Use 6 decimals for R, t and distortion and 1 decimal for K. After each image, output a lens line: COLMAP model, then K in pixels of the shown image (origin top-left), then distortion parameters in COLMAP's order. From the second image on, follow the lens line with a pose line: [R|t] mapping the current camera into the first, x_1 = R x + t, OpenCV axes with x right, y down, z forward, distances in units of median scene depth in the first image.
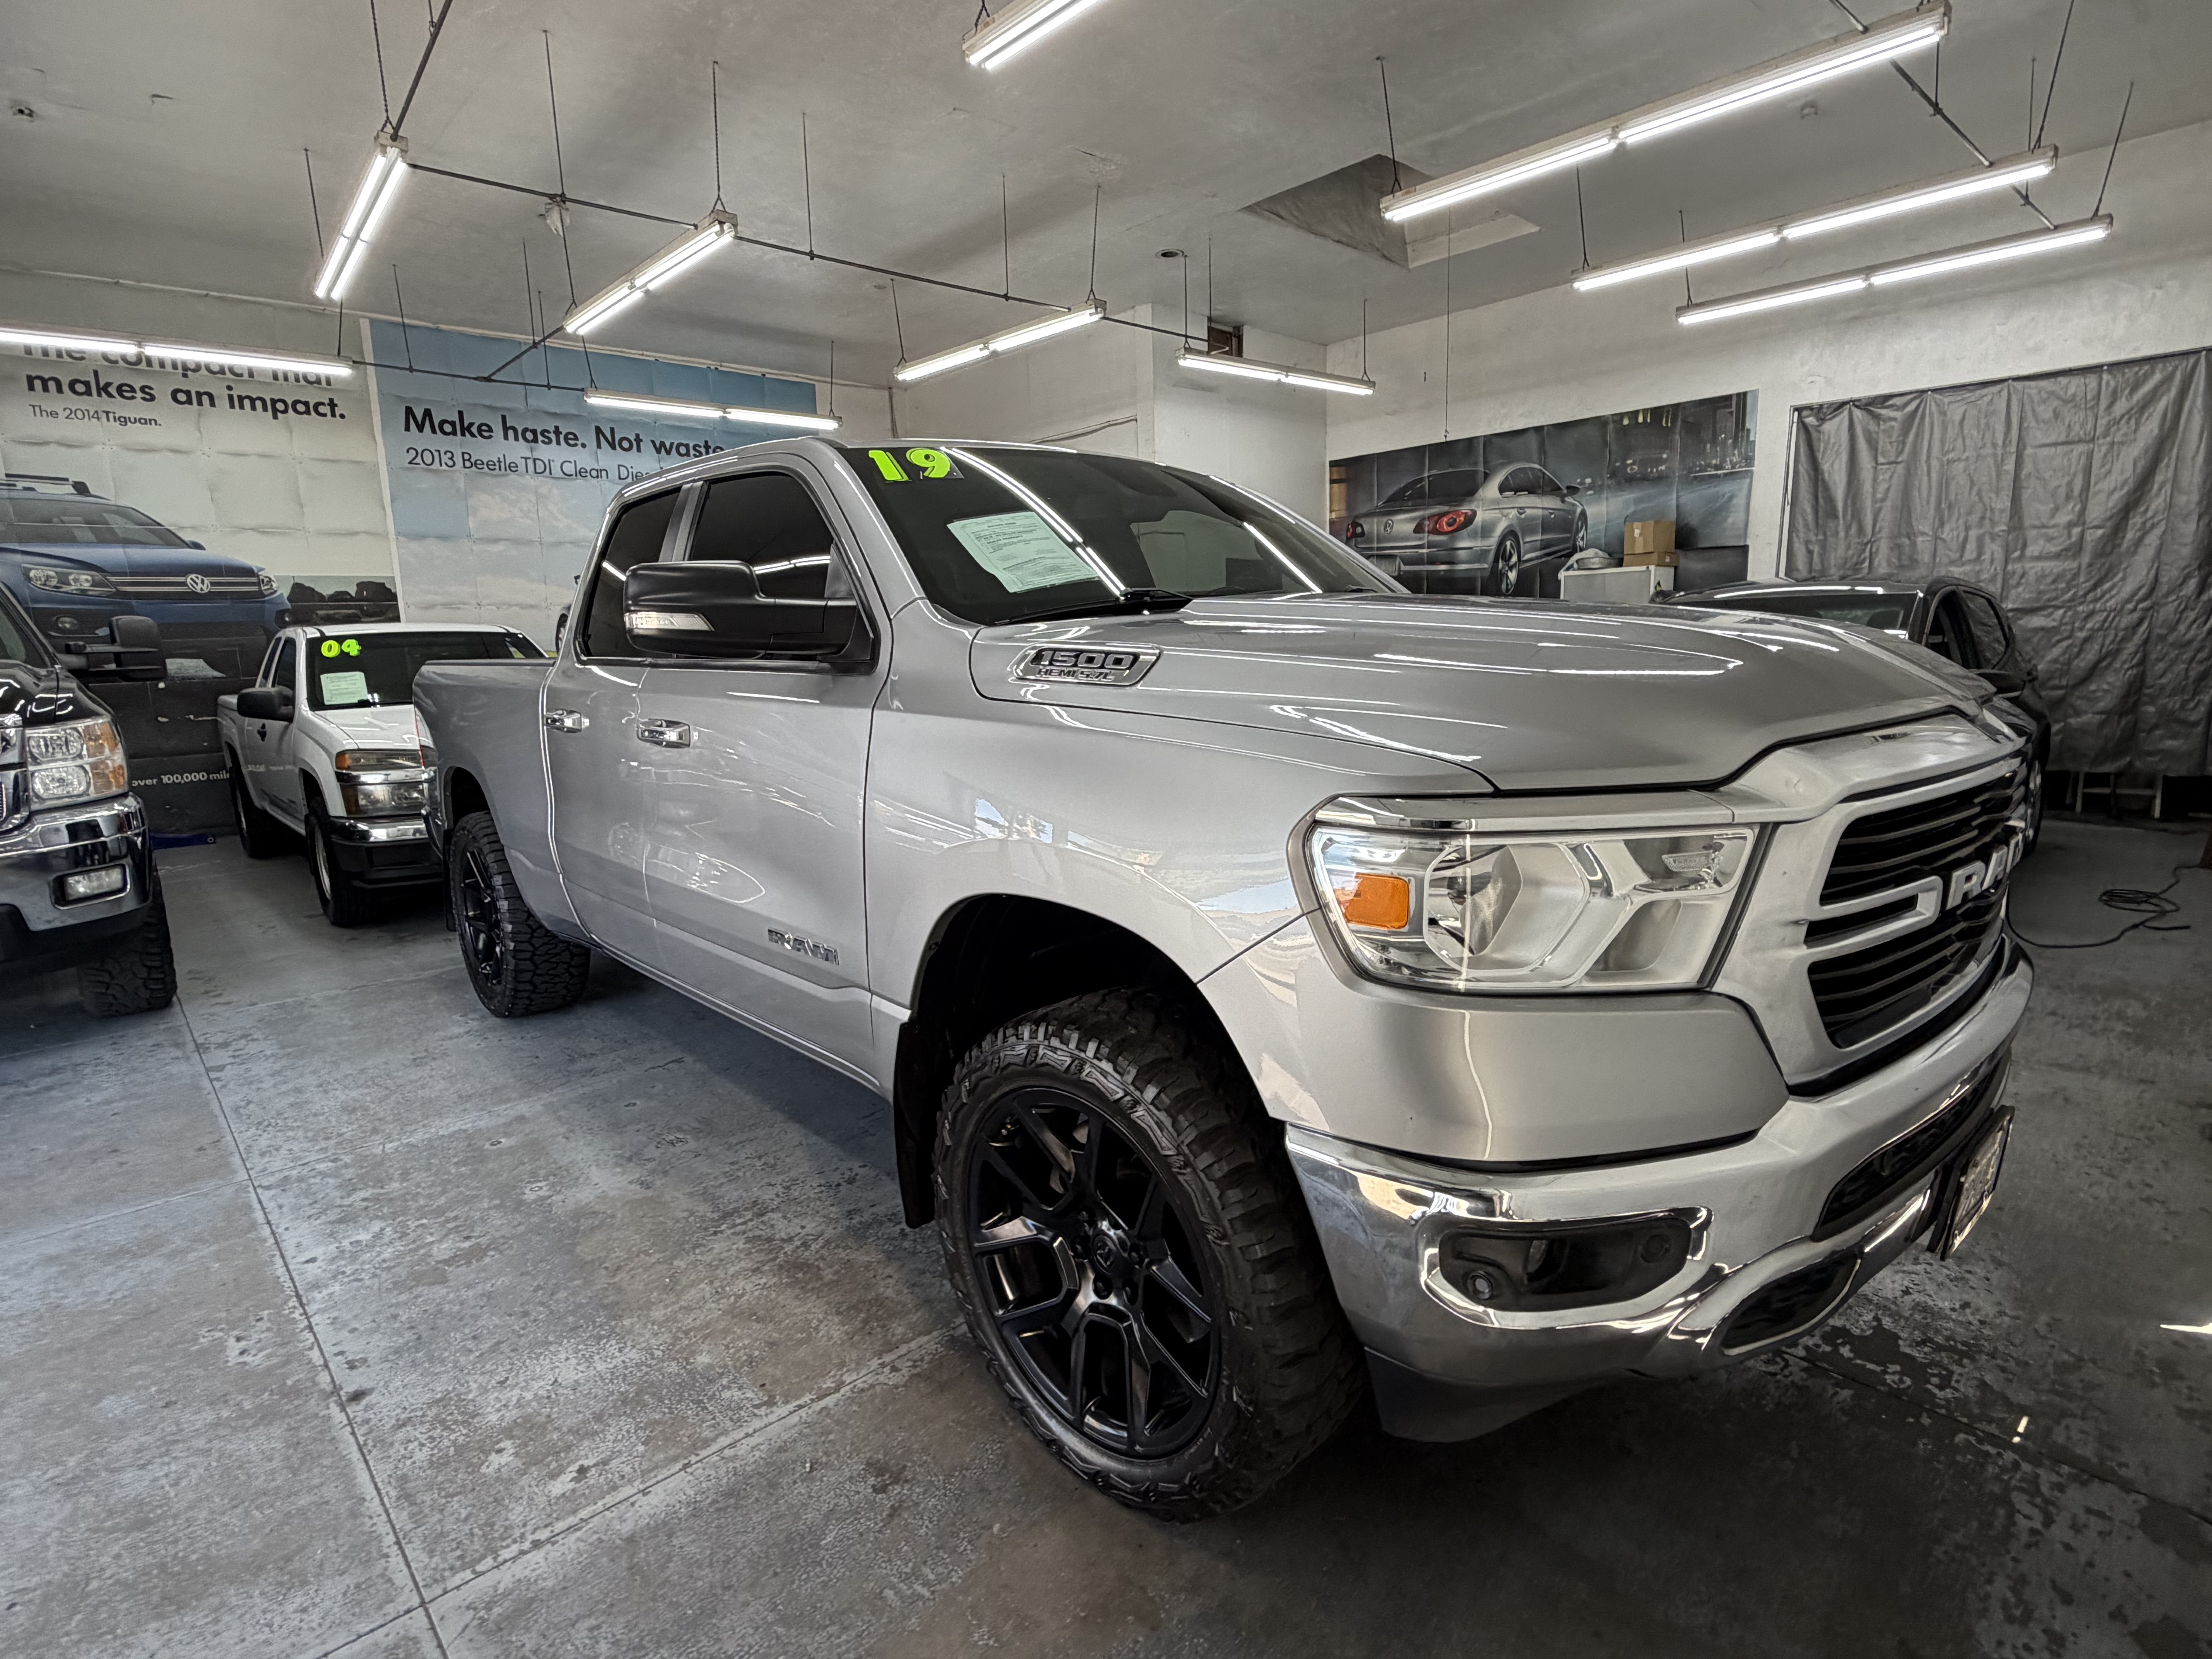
lens RADIAL K [[1148.8, 0, 1106.0], [0, 1148.8, 829.5], [0, 0, 1]] dist [-0.001166, 0.000771]
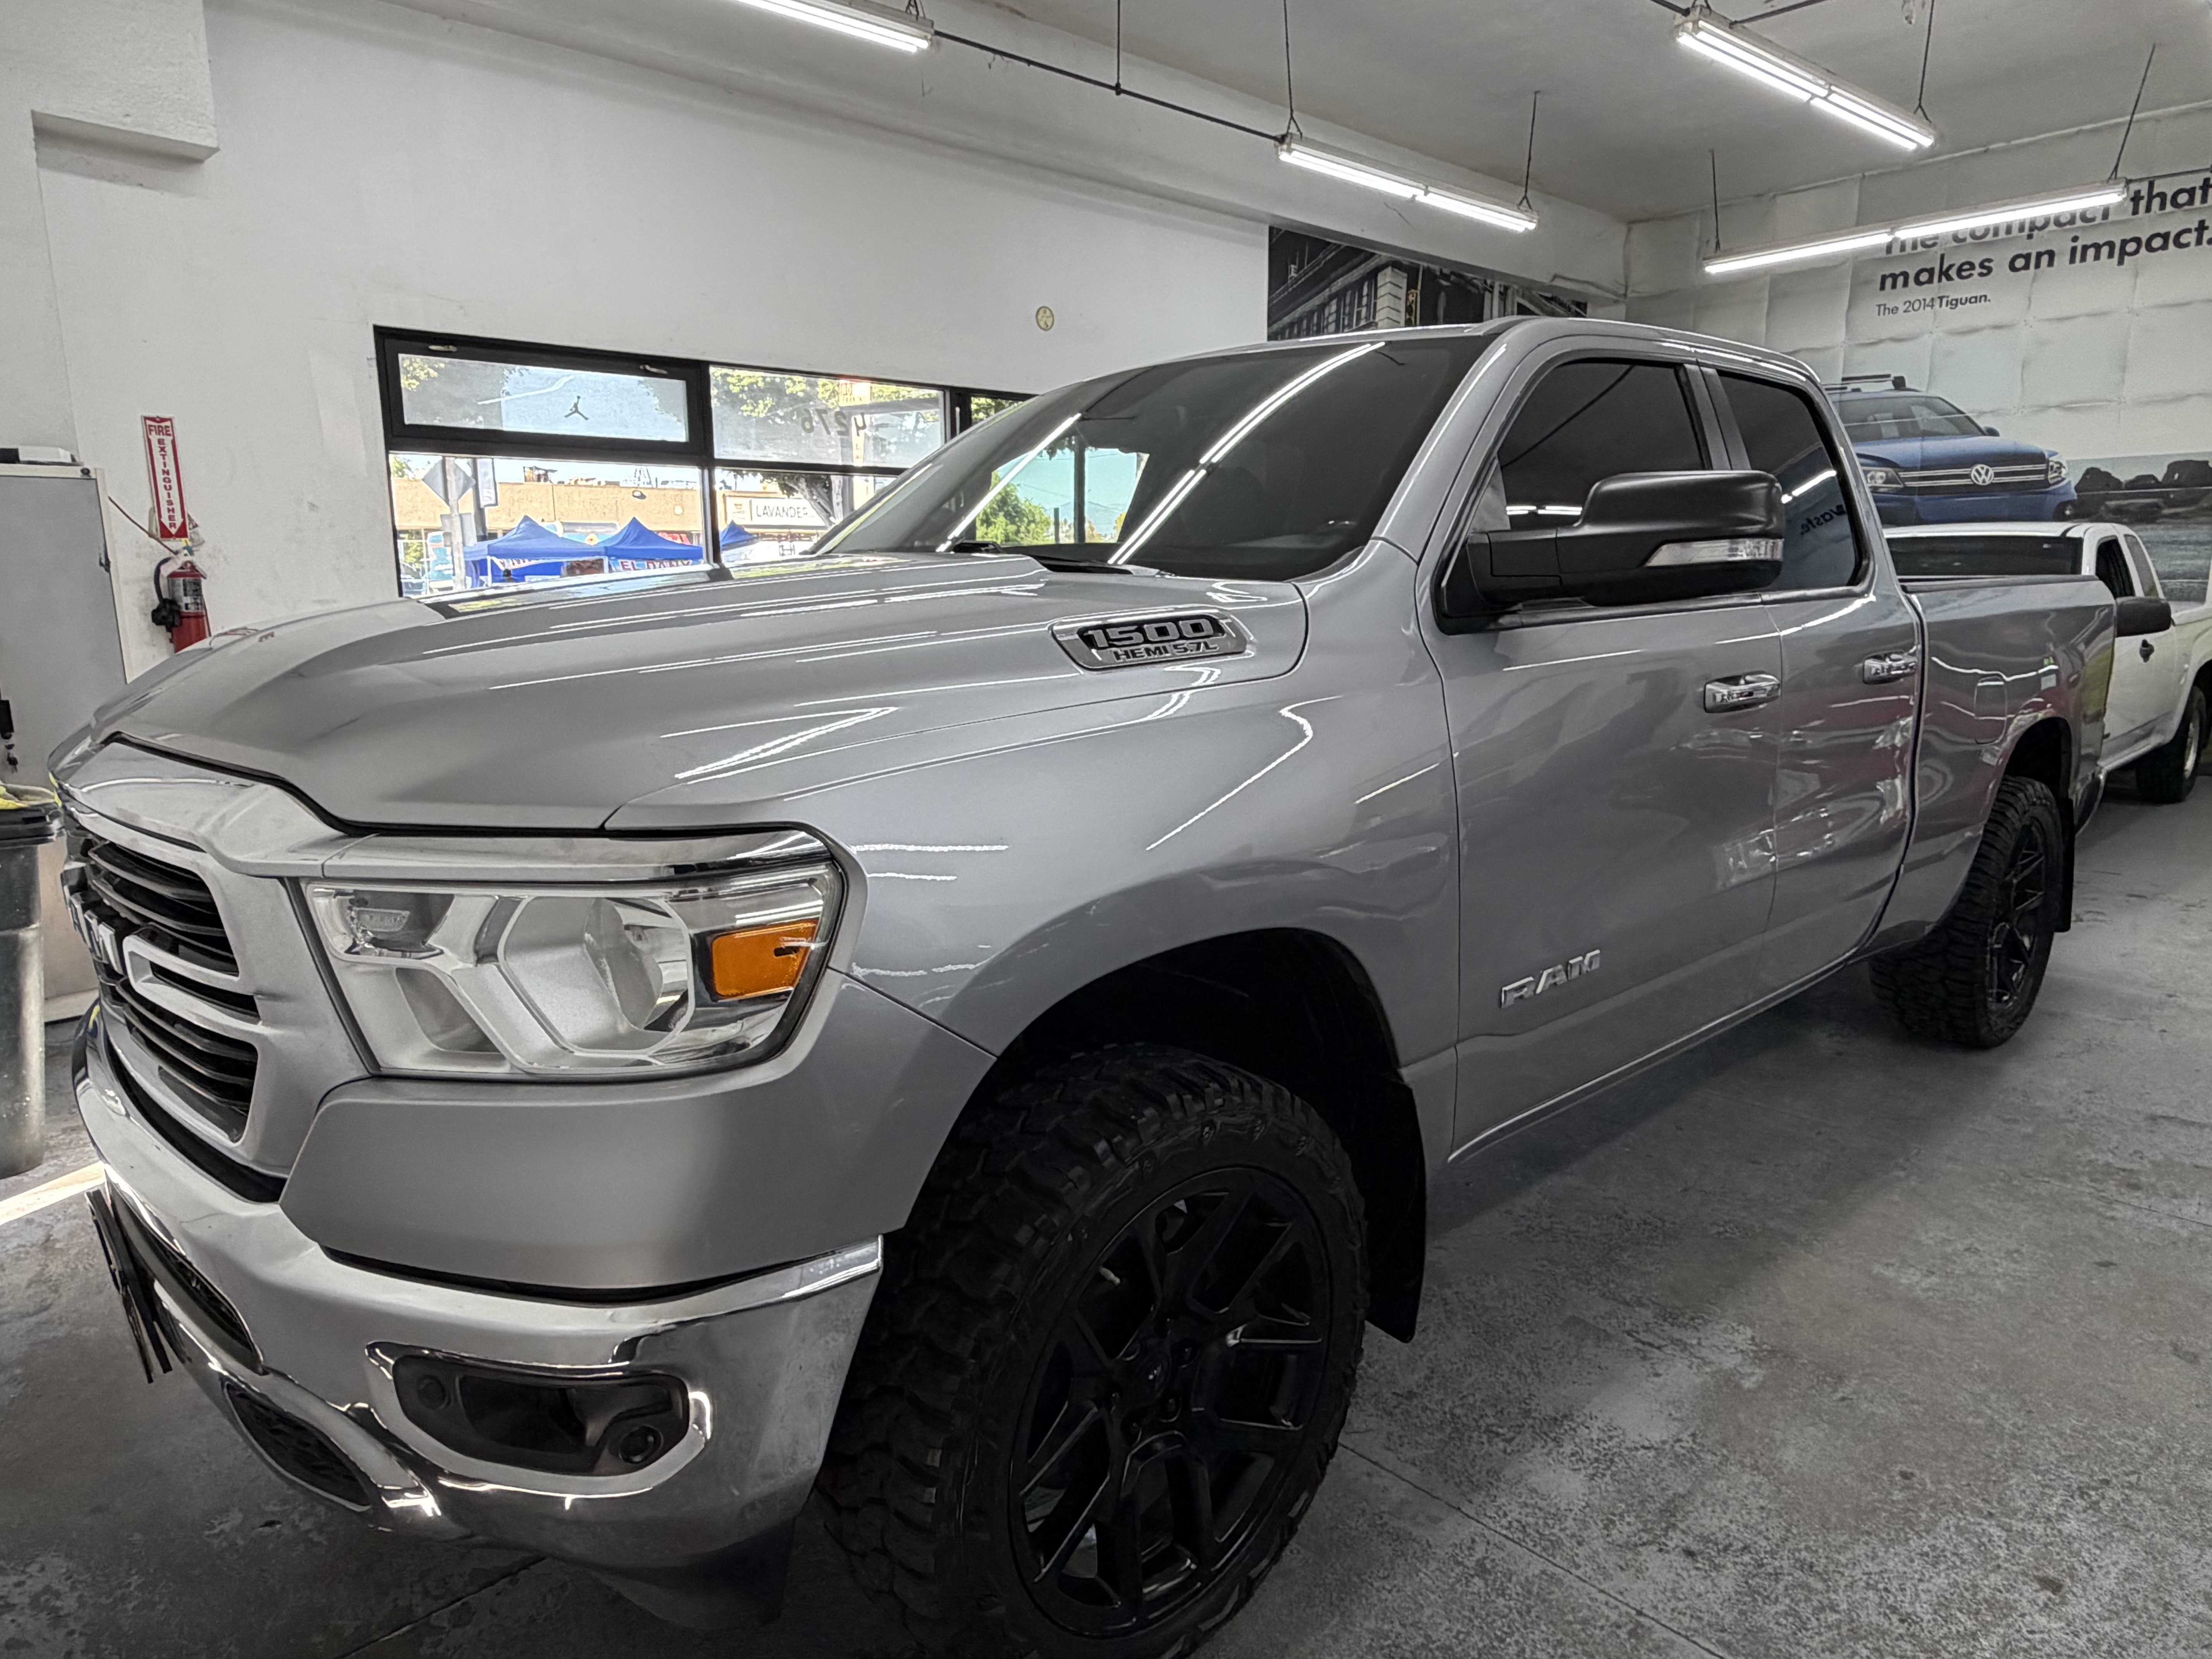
lens RADIAL K [[1361.3, 0, 1091.8], [0, 1361.3, 833.5], [0, 0, 1]] dist [0.000843, -0.000586]
pose [[-0.000121, 0.221393, -0.975185, 0.416131], [-0.153339, 0.963648, 0.218793, -0.089270], [0.988174, 0.149561, 0.033831, 0.404593]]
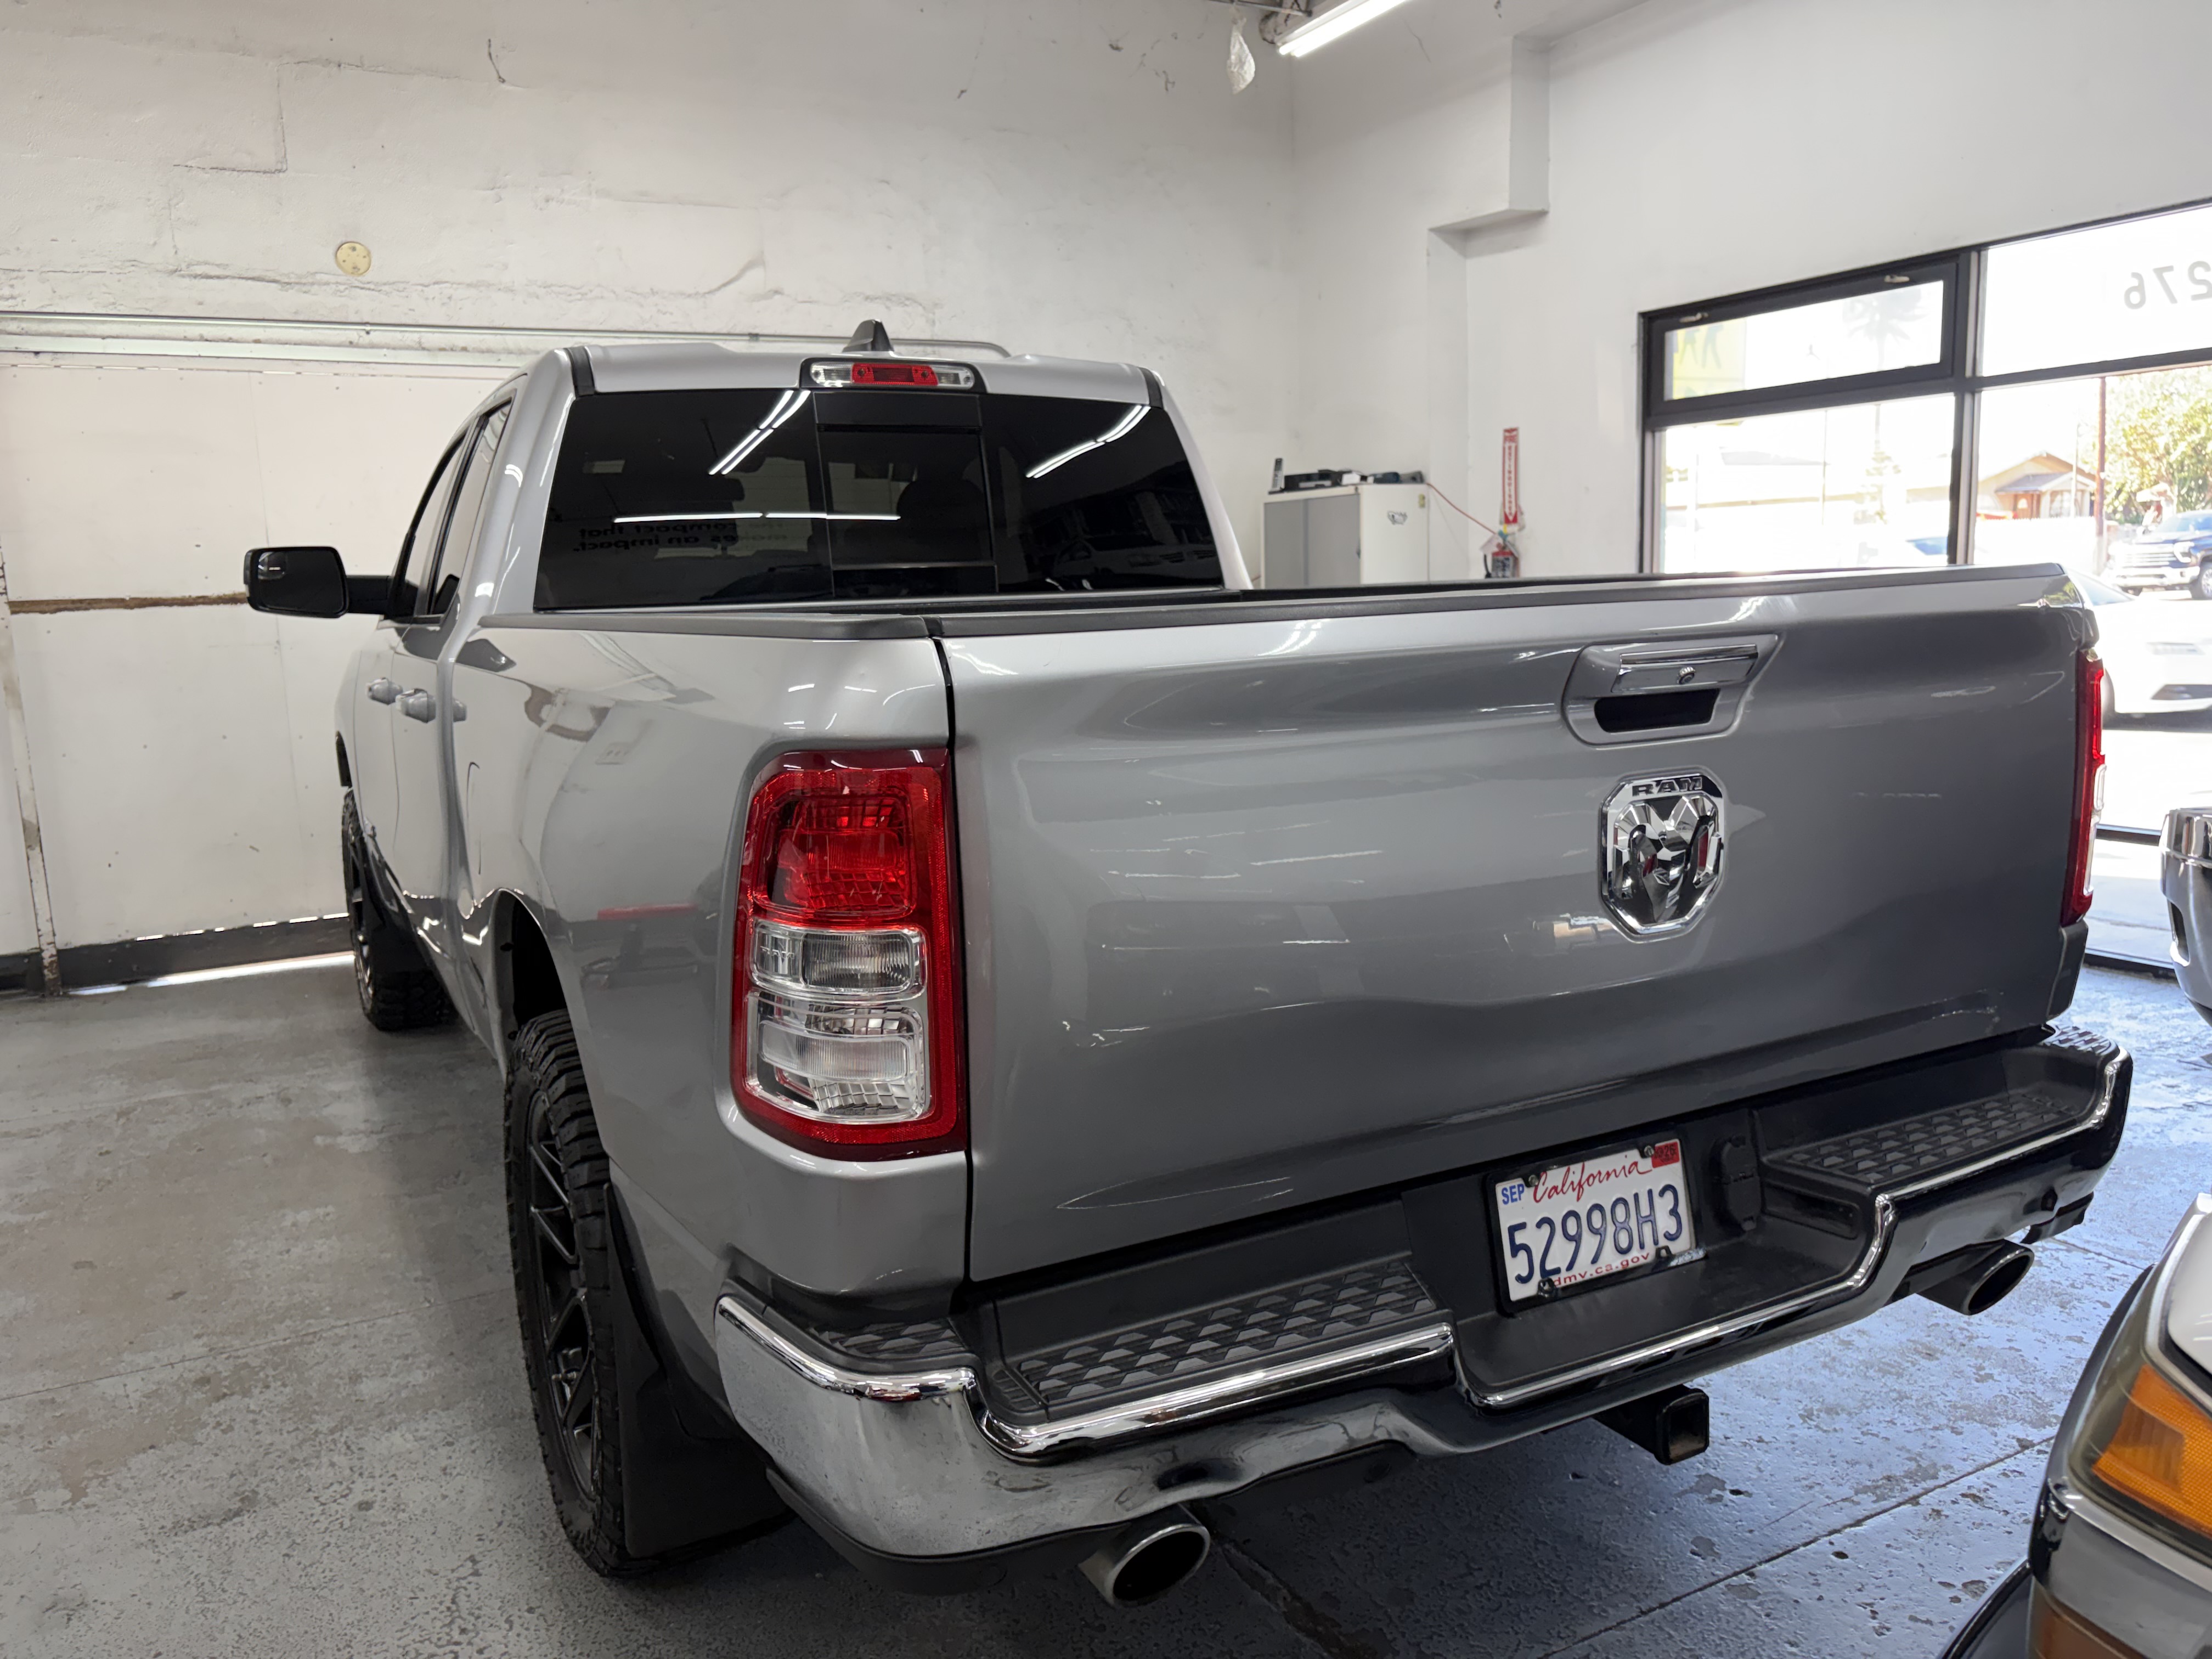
lens RADIAL K [[1676.6, 0, 1106.0], [0, 1676.6, 829.5], [0, 0, 1]] dist [0.034693, -0.037483]
pose [[-0.968008, 0.031267, 0.248965, -0.334506], [0.105915, 0.950396, 0.292453, -0.170699], [-0.227472, 0.309466, -0.923302, 1.081876]]
